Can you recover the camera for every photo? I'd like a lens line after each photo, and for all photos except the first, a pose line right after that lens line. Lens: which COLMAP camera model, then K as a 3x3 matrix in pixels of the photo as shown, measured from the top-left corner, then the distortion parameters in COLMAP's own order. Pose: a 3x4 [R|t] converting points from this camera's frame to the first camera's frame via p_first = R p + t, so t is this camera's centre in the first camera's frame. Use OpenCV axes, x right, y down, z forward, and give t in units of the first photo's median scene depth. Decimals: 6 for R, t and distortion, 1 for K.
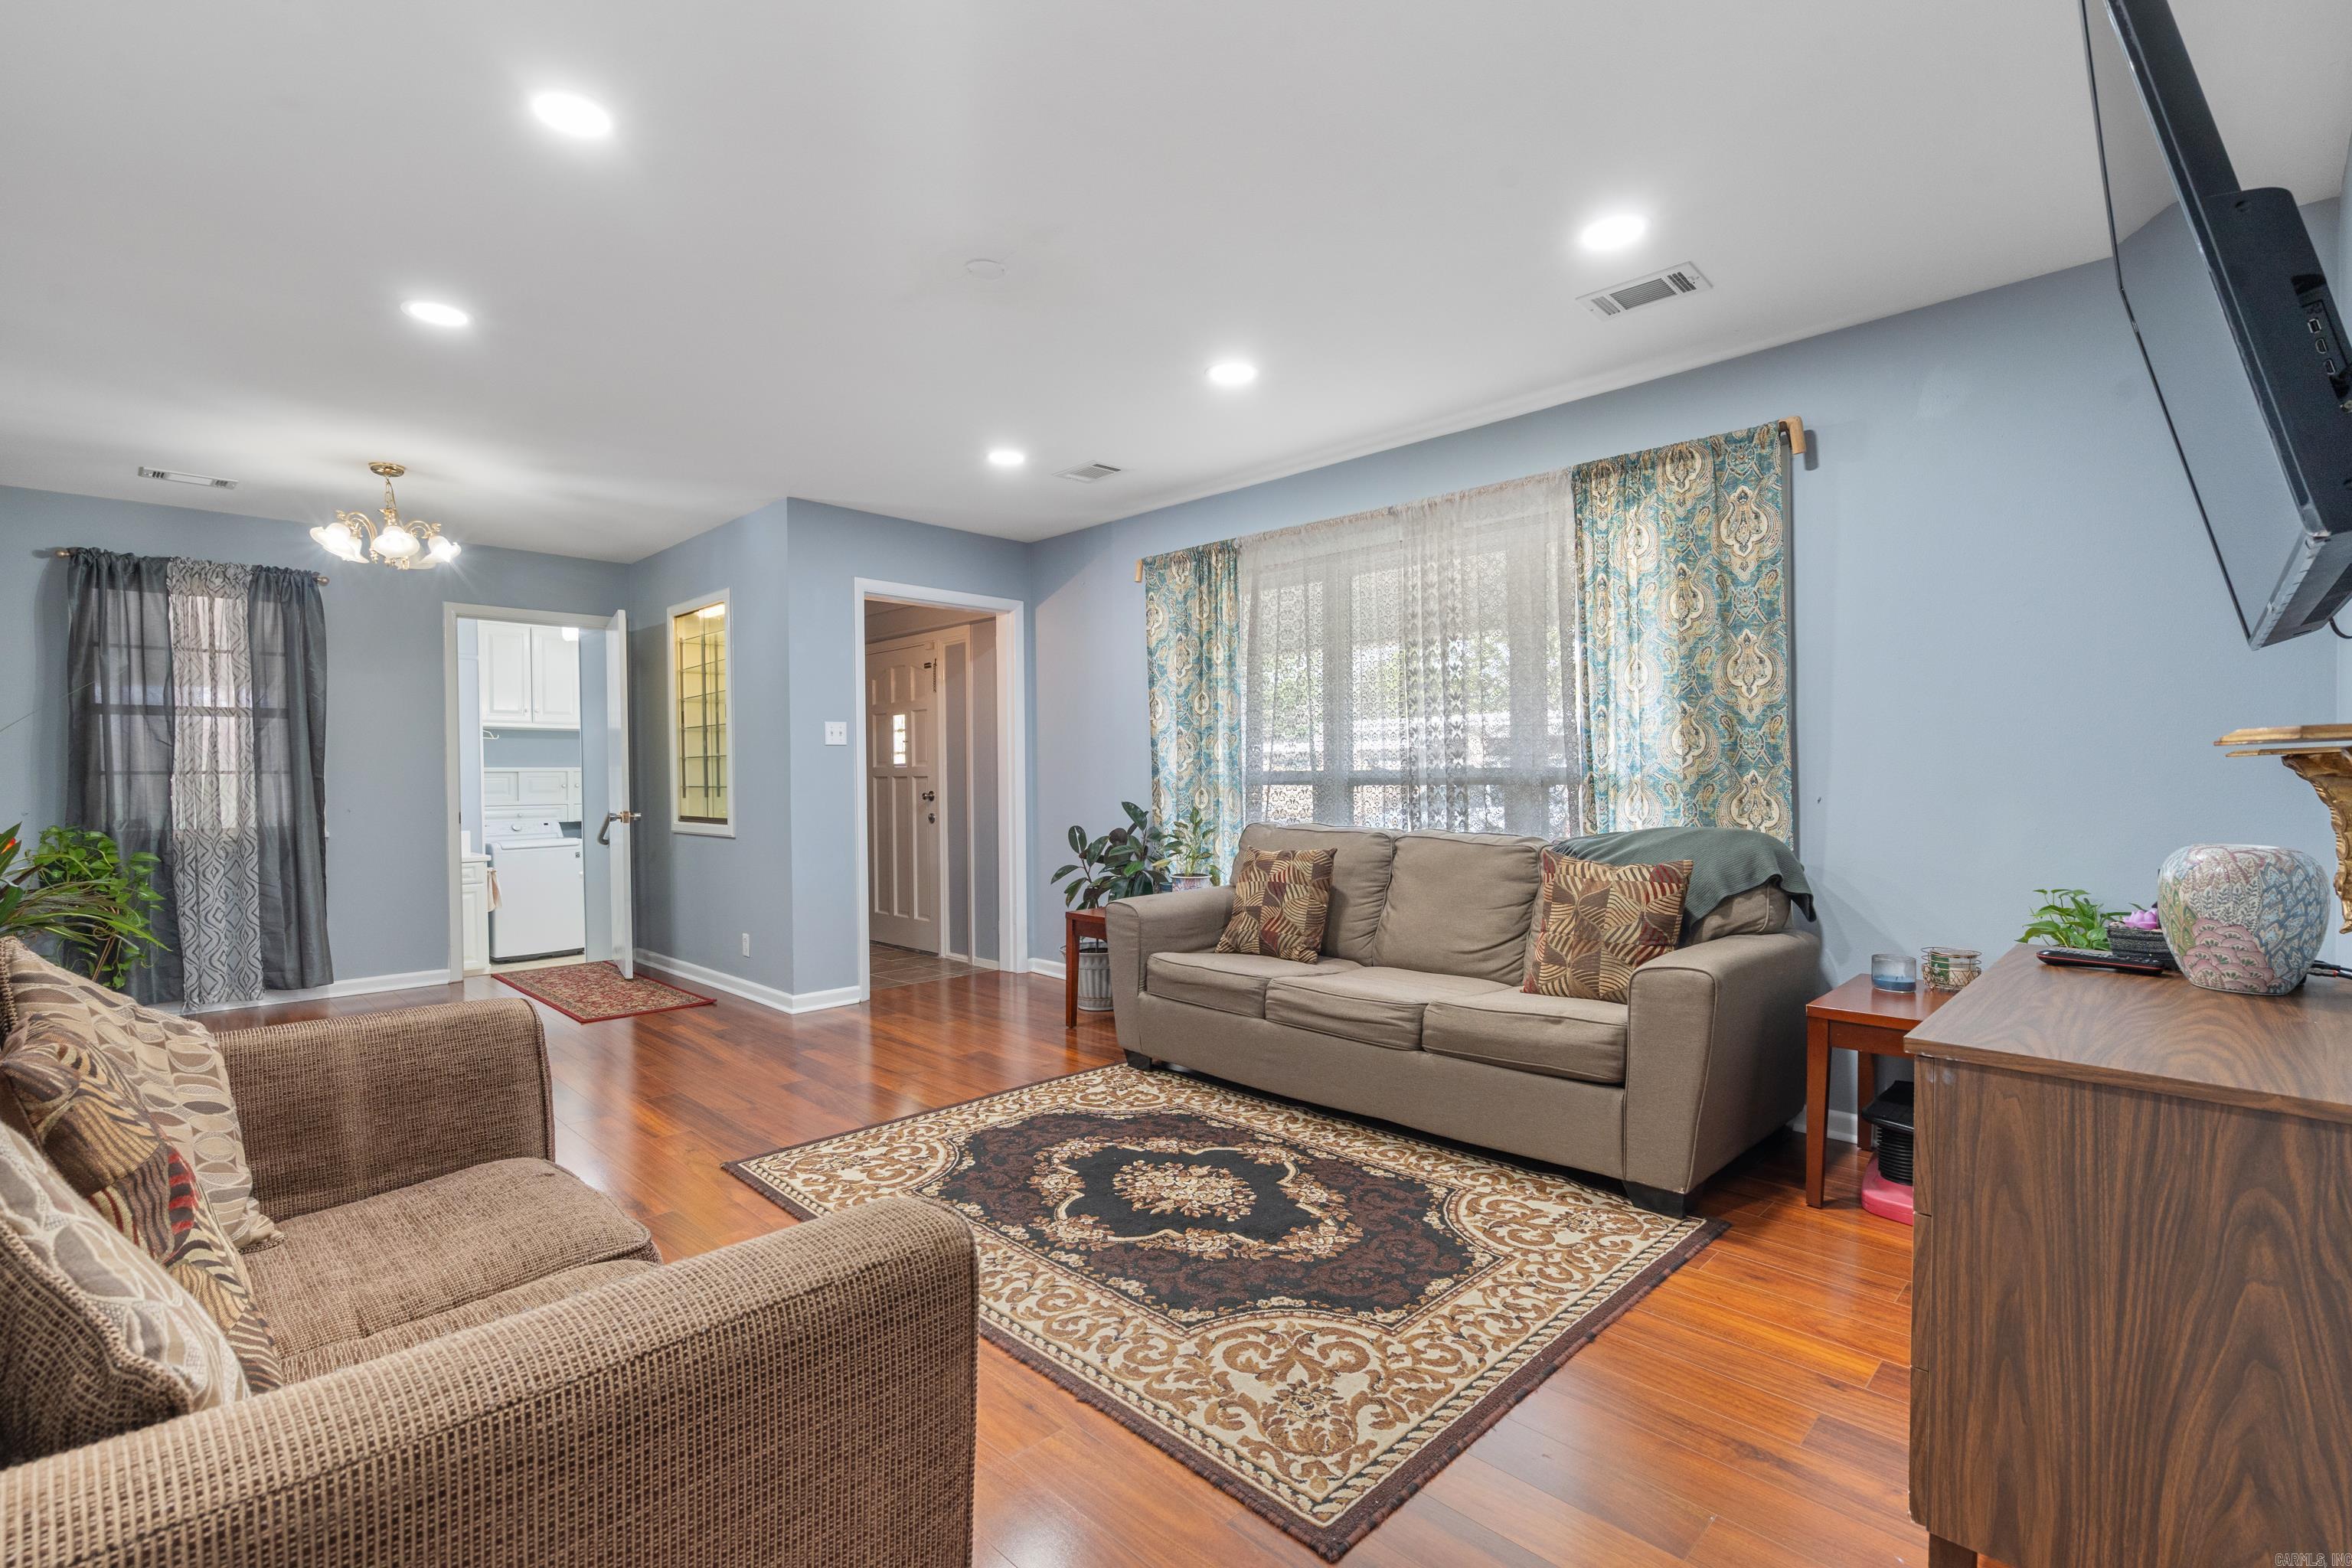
lens RADIAL K [[1041.0, 0, 1171.8], [0, 1041.0, 789.6], [0, 0, 1]] dist [-0.003435, -0.000147]
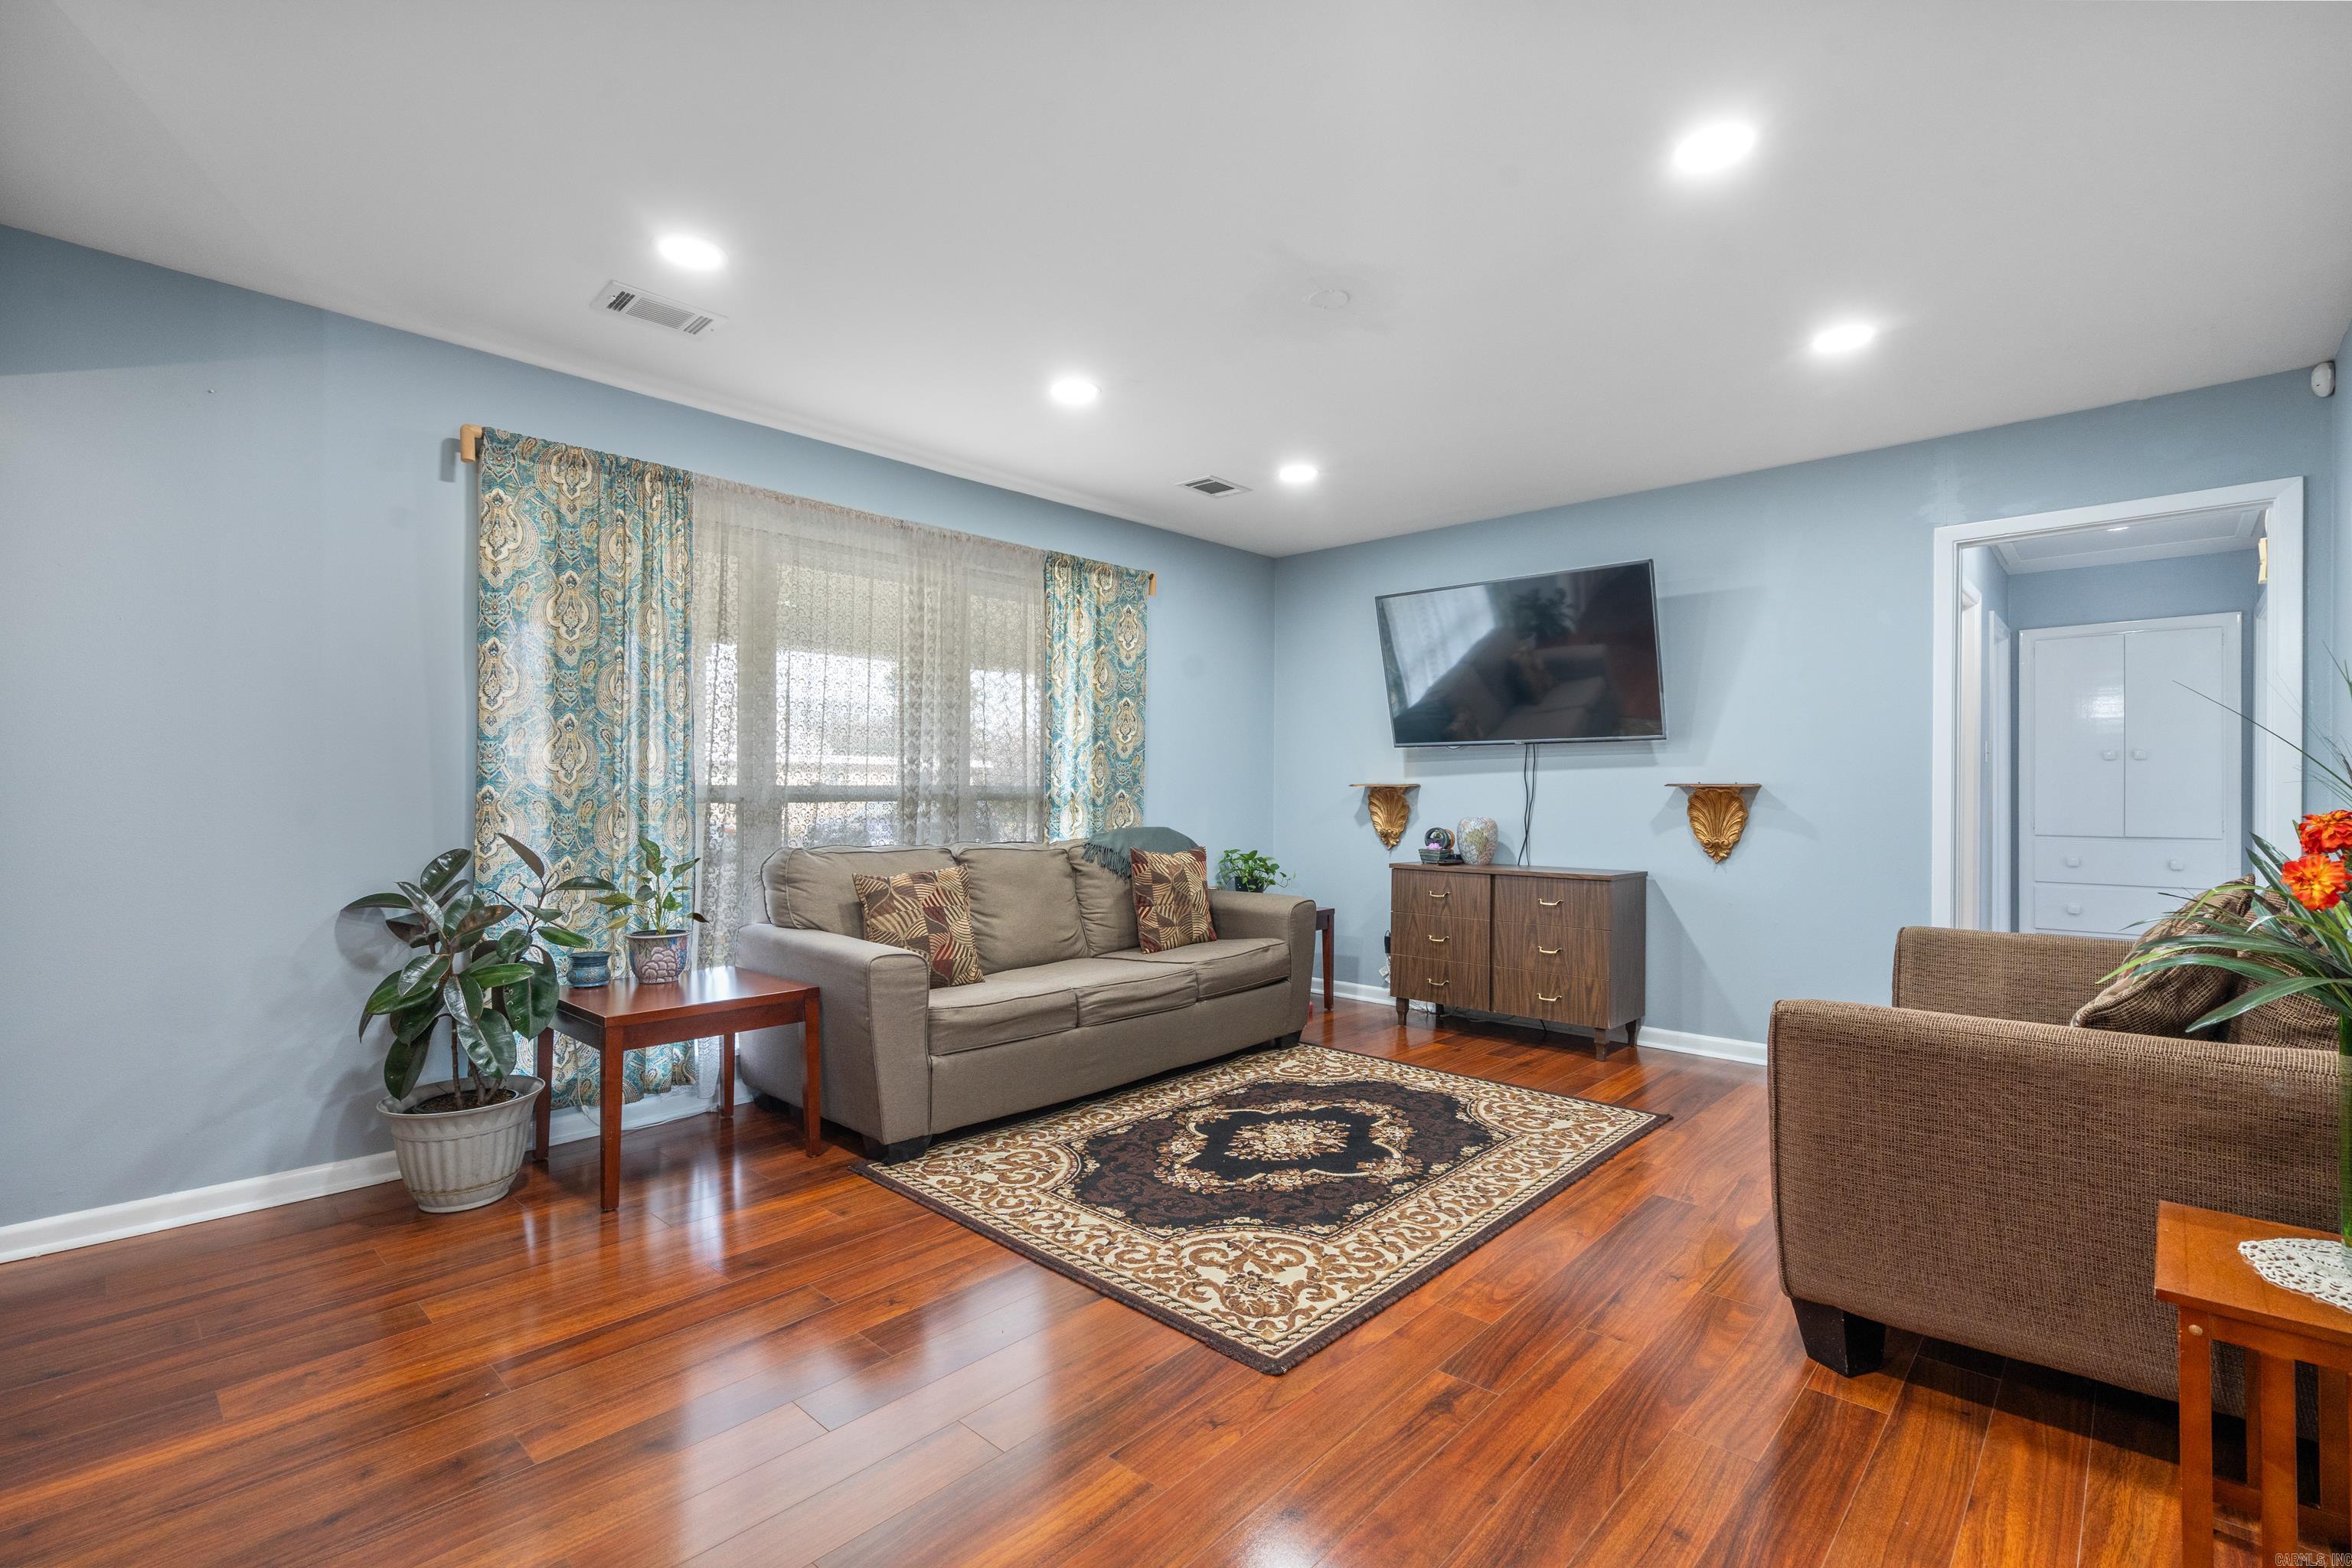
lens RADIAL K [[1041.0, 0, 1171.8], [0, 1041.0, 789.6], [0, 0, 1]] dist [-0.003435, -0.000147]
pose [[-0.020133, 0.008800, 0.999759, -1.060028], [0.011107, 0.999902, -0.008578, -0.005265], [-0.999736, 0.010932, -0.020229, 1.040911]]
